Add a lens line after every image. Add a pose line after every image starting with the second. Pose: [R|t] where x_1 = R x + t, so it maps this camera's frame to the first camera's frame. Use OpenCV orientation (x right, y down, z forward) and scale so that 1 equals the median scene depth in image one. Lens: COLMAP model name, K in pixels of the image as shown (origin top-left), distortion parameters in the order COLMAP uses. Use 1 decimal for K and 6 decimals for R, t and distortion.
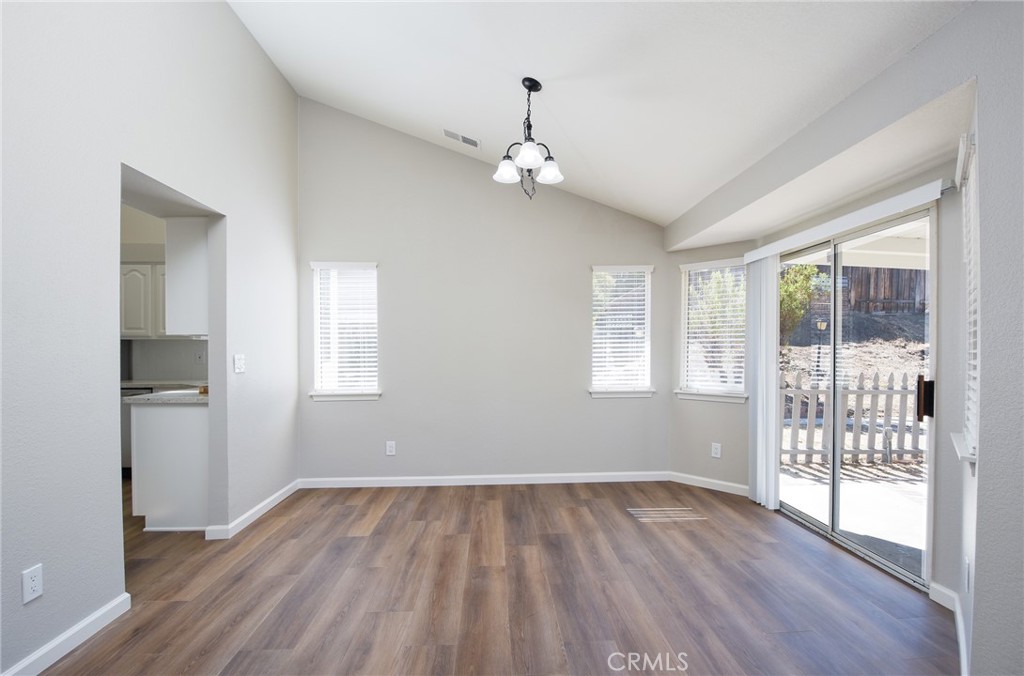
lens RADIAL K [[468.9, 0, 549.0], [0, 468.9, 353.8], [0, 0, 1]] dist [-0.031314, -0.000610]
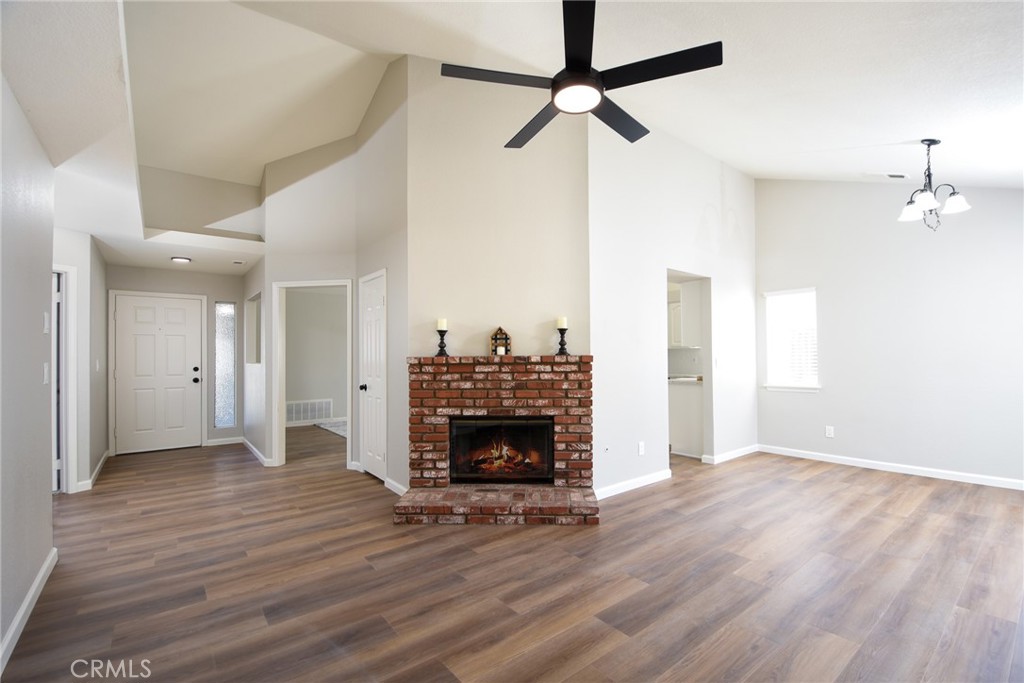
lens RADIAL K [[472.7, 0, 509.5], [0, 472.7, 348.9], [0, 0, 1]] dist [0.002480, -0.015866]
pose [[0.545181, -0.015555, -0.838174, 0.387706], [-0.002530, 0.999793, -0.020200, 0.009446], [0.838314, 0.013133, 0.545029, -0.629622]]
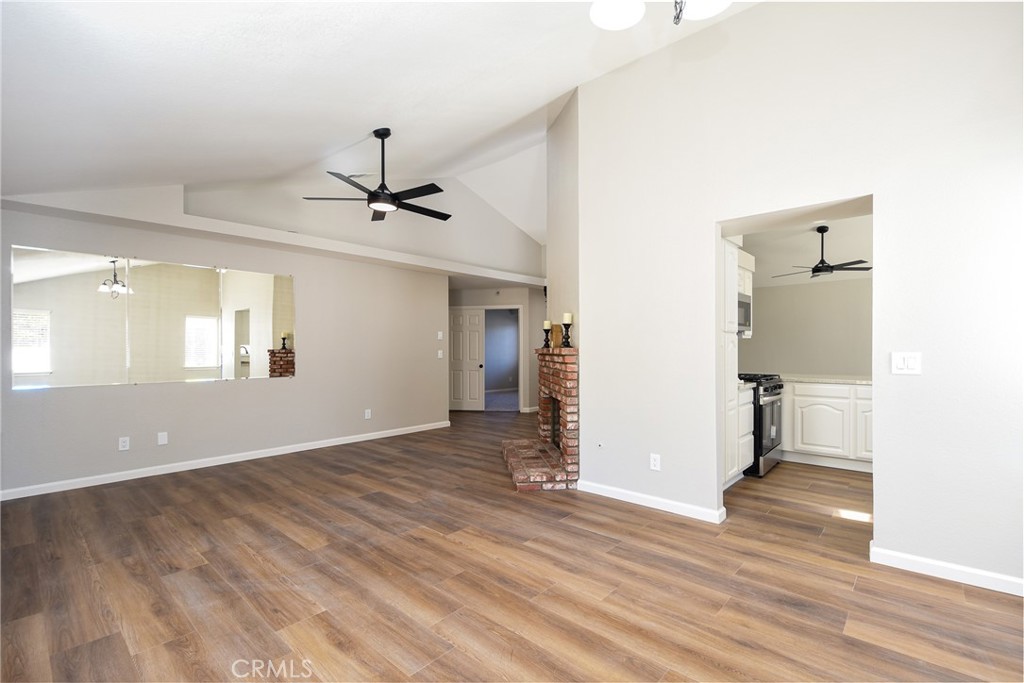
lens RADIAL K [[449.1, 0, 525.5], [0, 449.1, 350.7], [0, 0, 1]] dist [0.009153, -0.011250]
pose [[-0.742569, 0.003463, -0.669761, 0.385225], [-0.005359, 0.999924, 0.011112, -0.006952], [0.669749, 0.011841, -0.742494, 1.252224]]
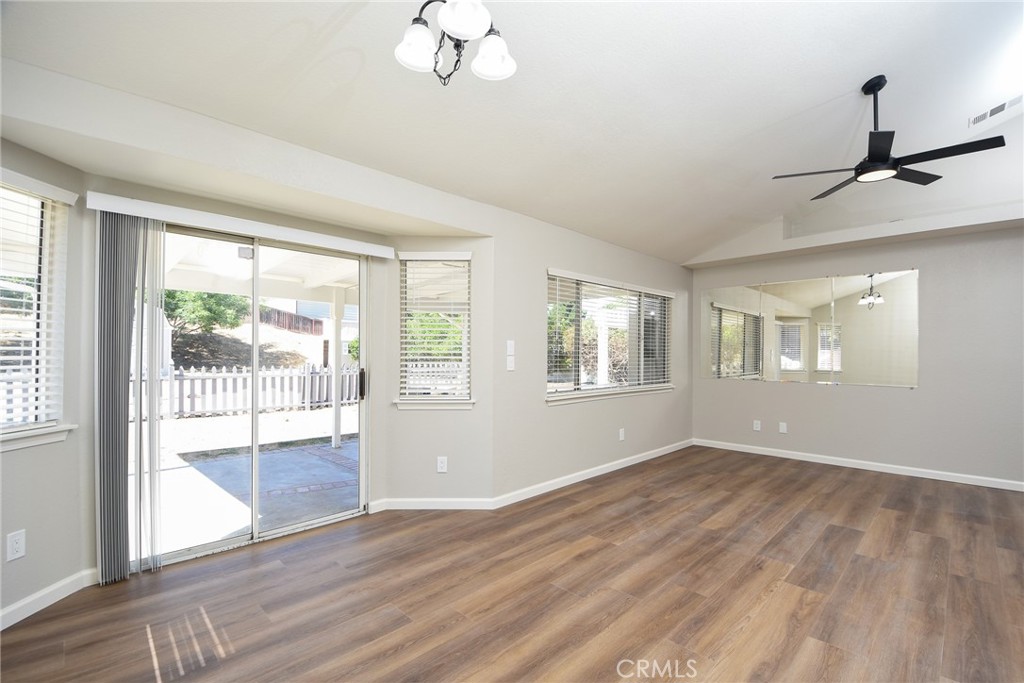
lens RADIAL K [[443.3, 0, 518.1], [0, 443.3, 351.7], [0, 0, 1]] dist [-0.000125, -0.015445]
pose [[-0.623833, -0.003752, 0.781549, -0.522038], [0.001066, 0.999983, 0.005651, -0.010332], [-0.781557, 0.004358, -0.623819, 1.280900]]
